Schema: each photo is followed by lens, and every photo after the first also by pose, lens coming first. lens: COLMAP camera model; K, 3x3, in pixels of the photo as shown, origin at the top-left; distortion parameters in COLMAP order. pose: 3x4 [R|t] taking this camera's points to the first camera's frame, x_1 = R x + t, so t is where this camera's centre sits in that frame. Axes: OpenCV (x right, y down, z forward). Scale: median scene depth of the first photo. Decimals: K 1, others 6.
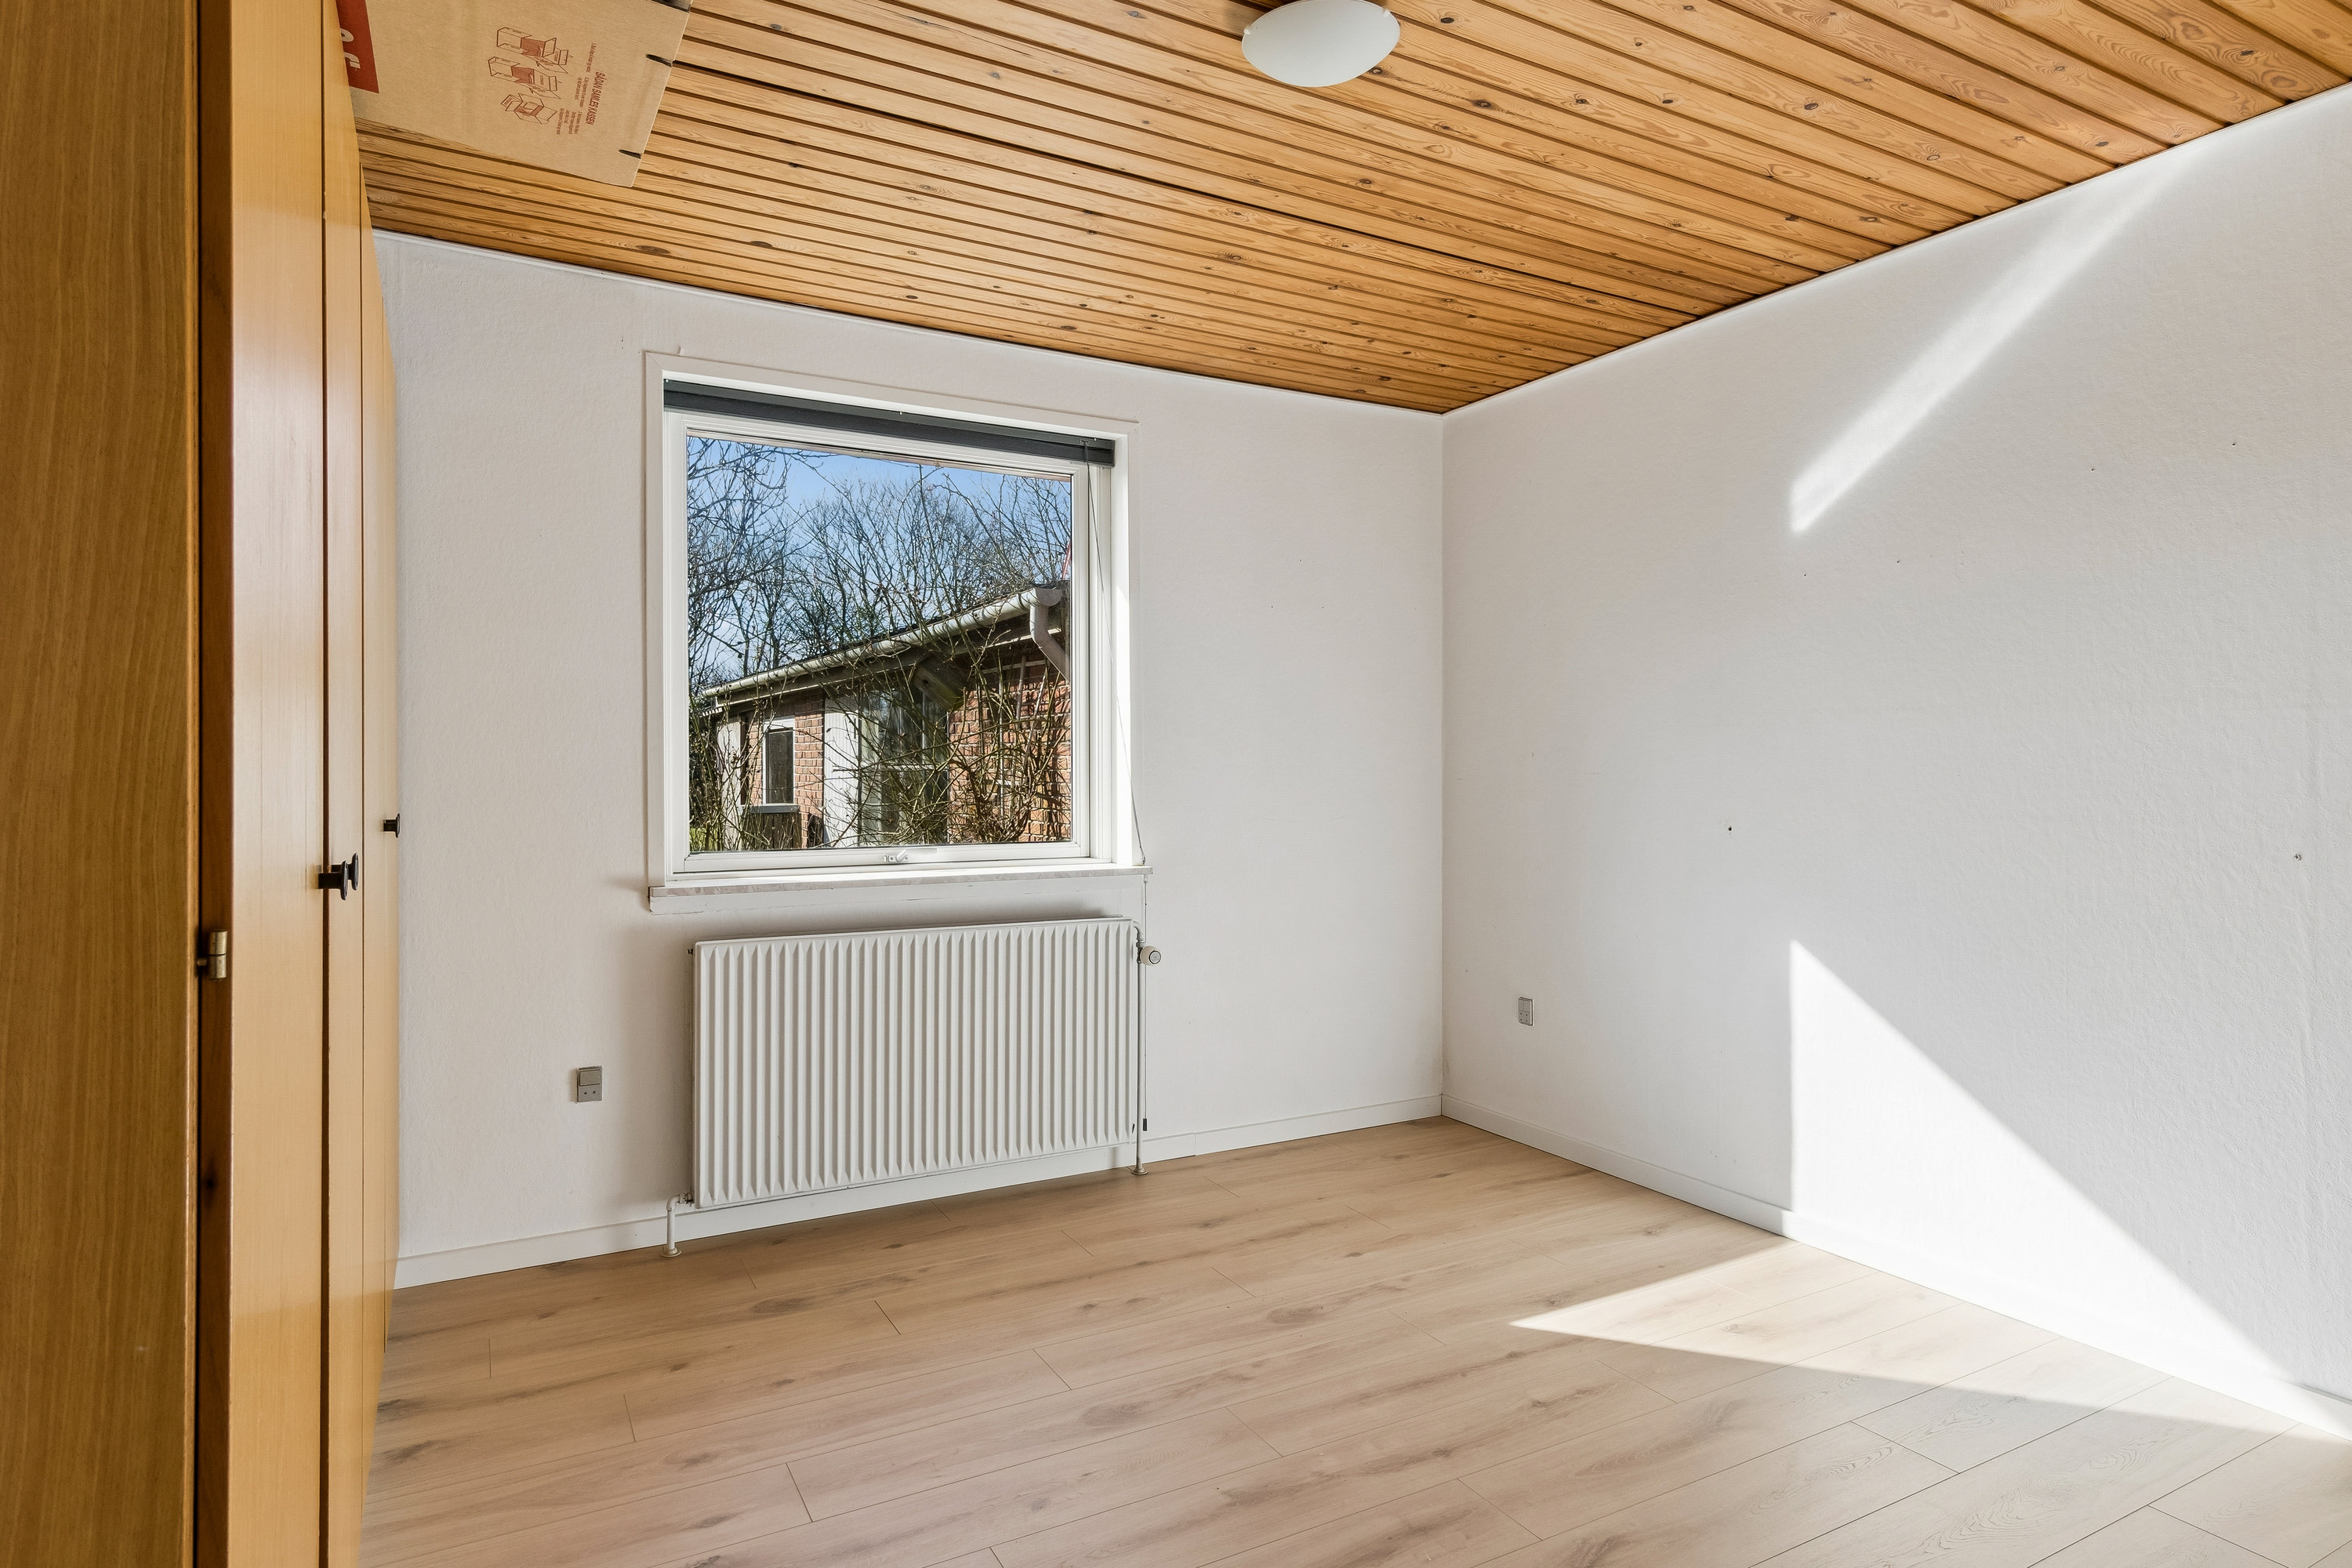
lens RADIAL K [[1319.2, 0, 1176.0], [0, 1319.2, 784.0], [0, 0, 1]] dist [0.013991, 0.000814]
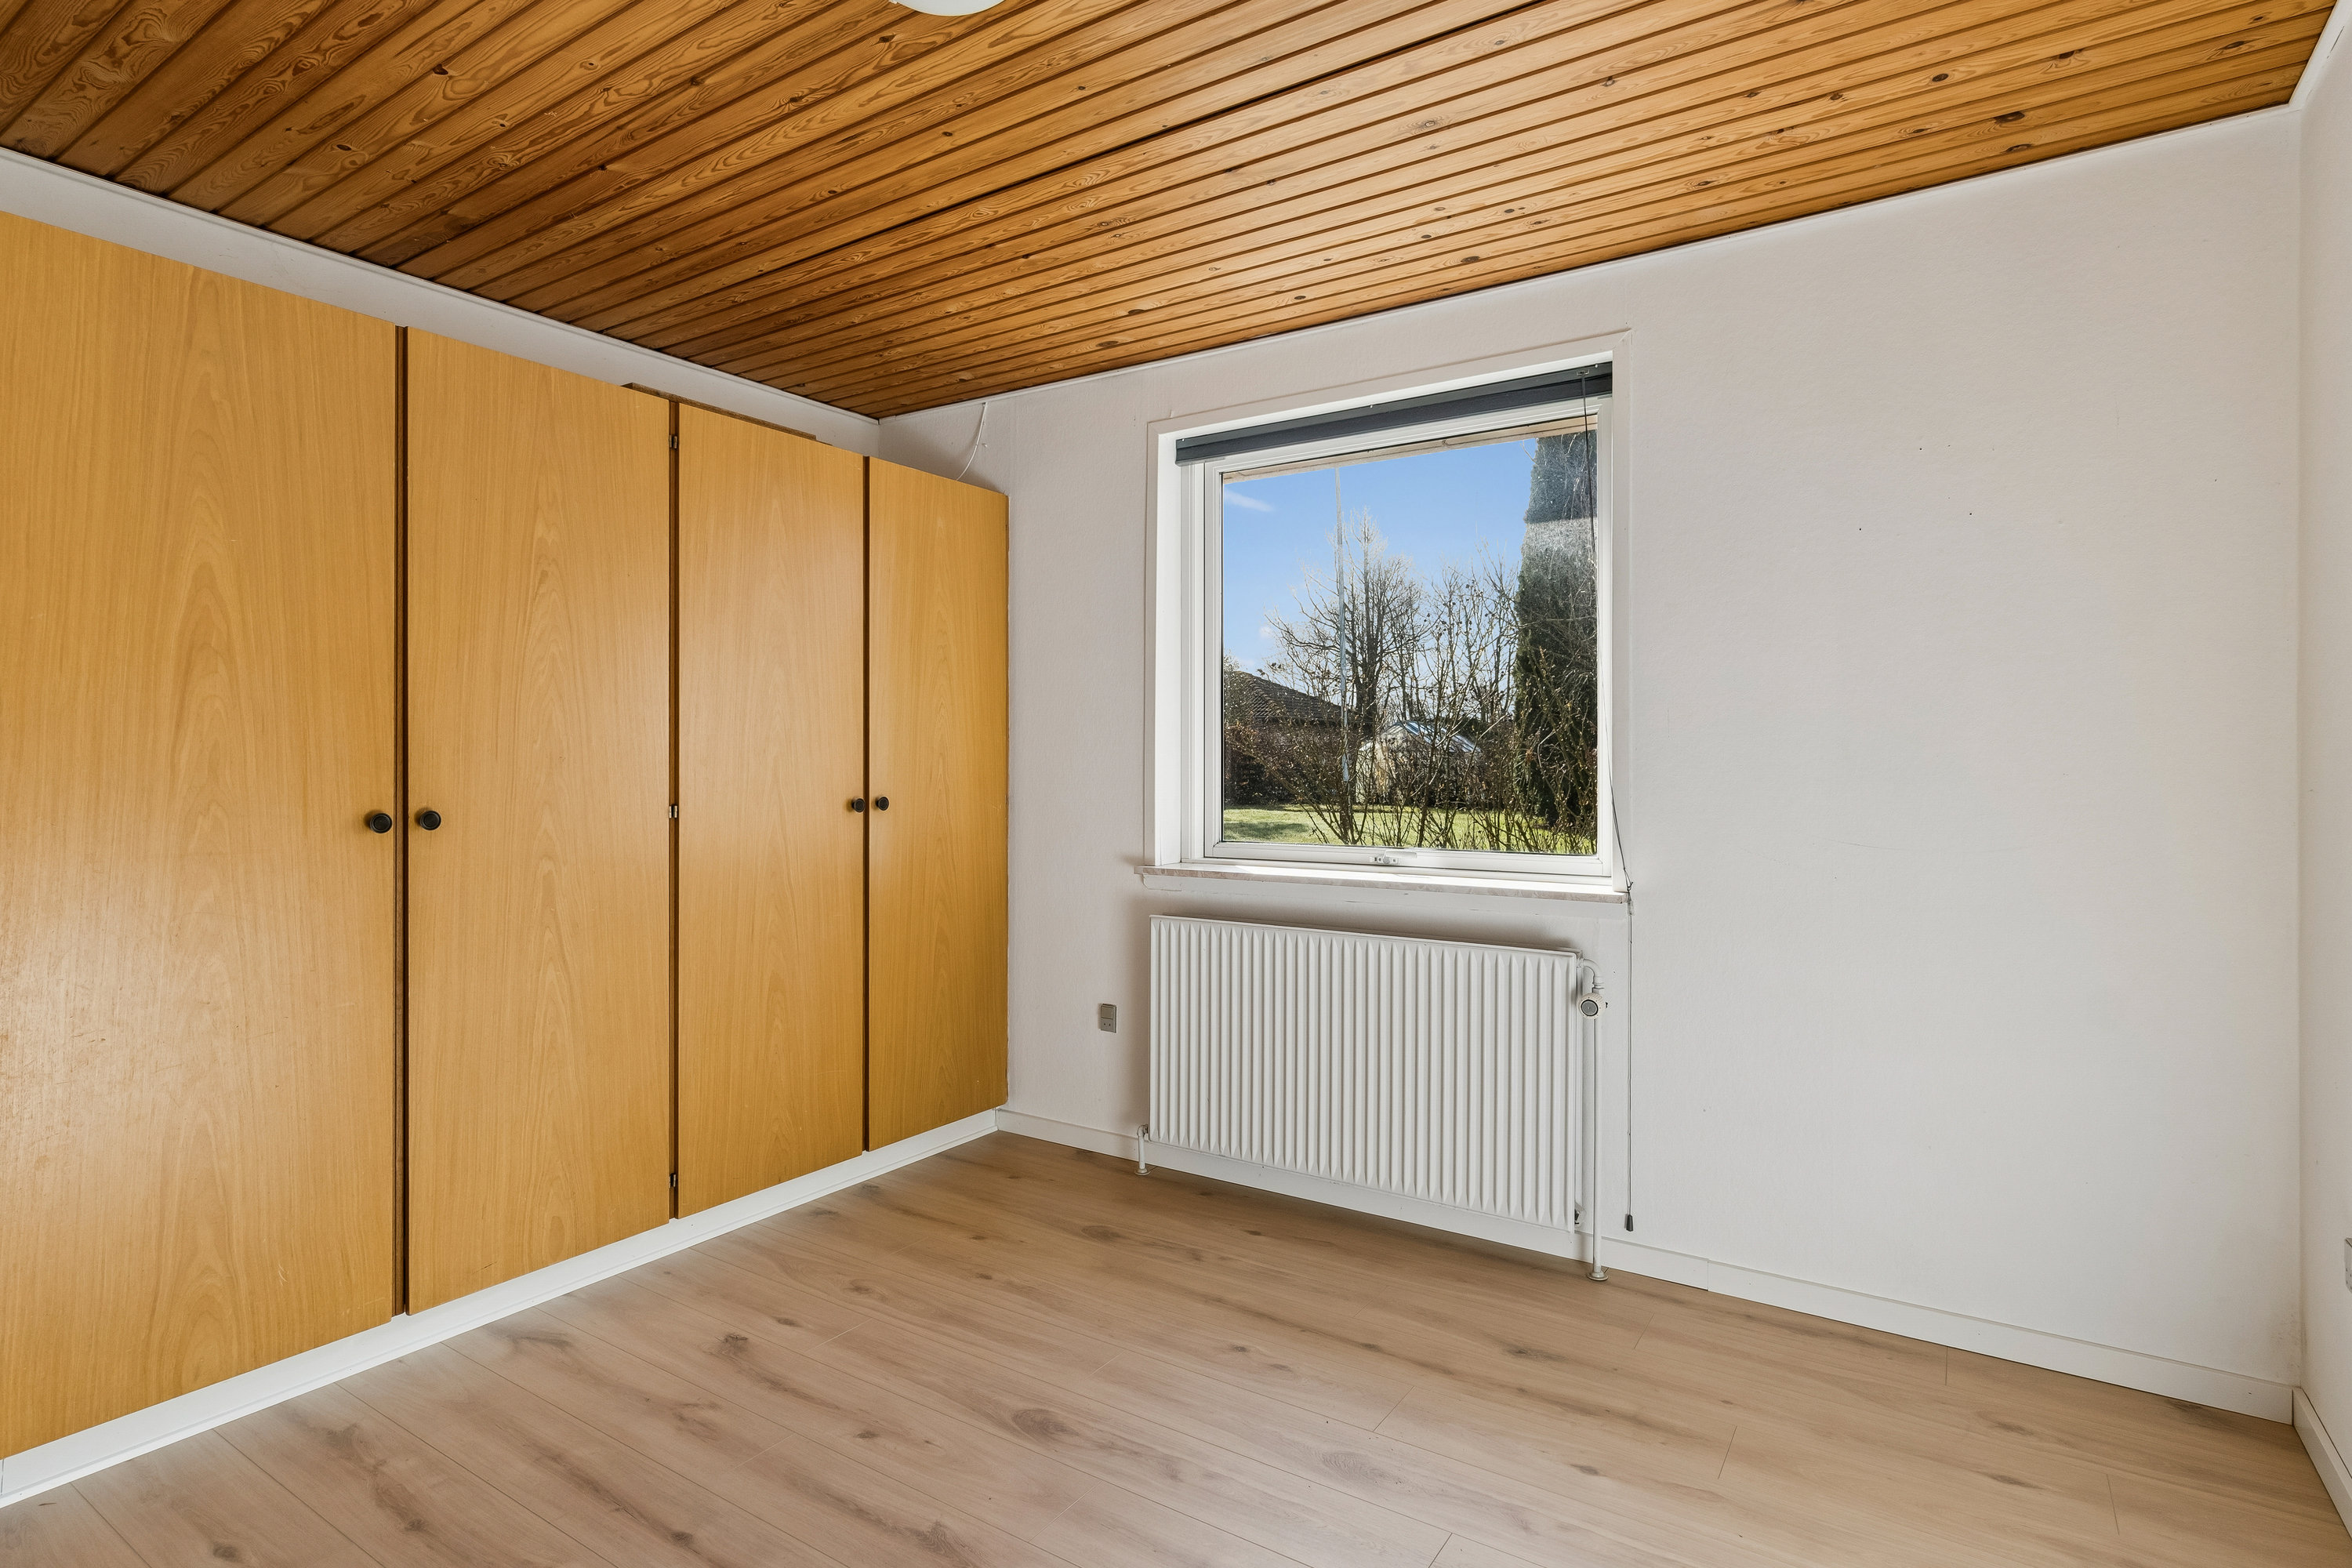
lens RADIAL K [[1249.9, 0, 1176.0], [0, 1249.9, 784.0], [0, 0, 1]] dist [0.002767, 0.001331]
pose [[0.435869, 0.014400, -0.899895, 0.622674], [-0.012364, 0.999873, 0.010012, -0.008660], [0.899925, 0.006763, 0.435992, 0.511189]]
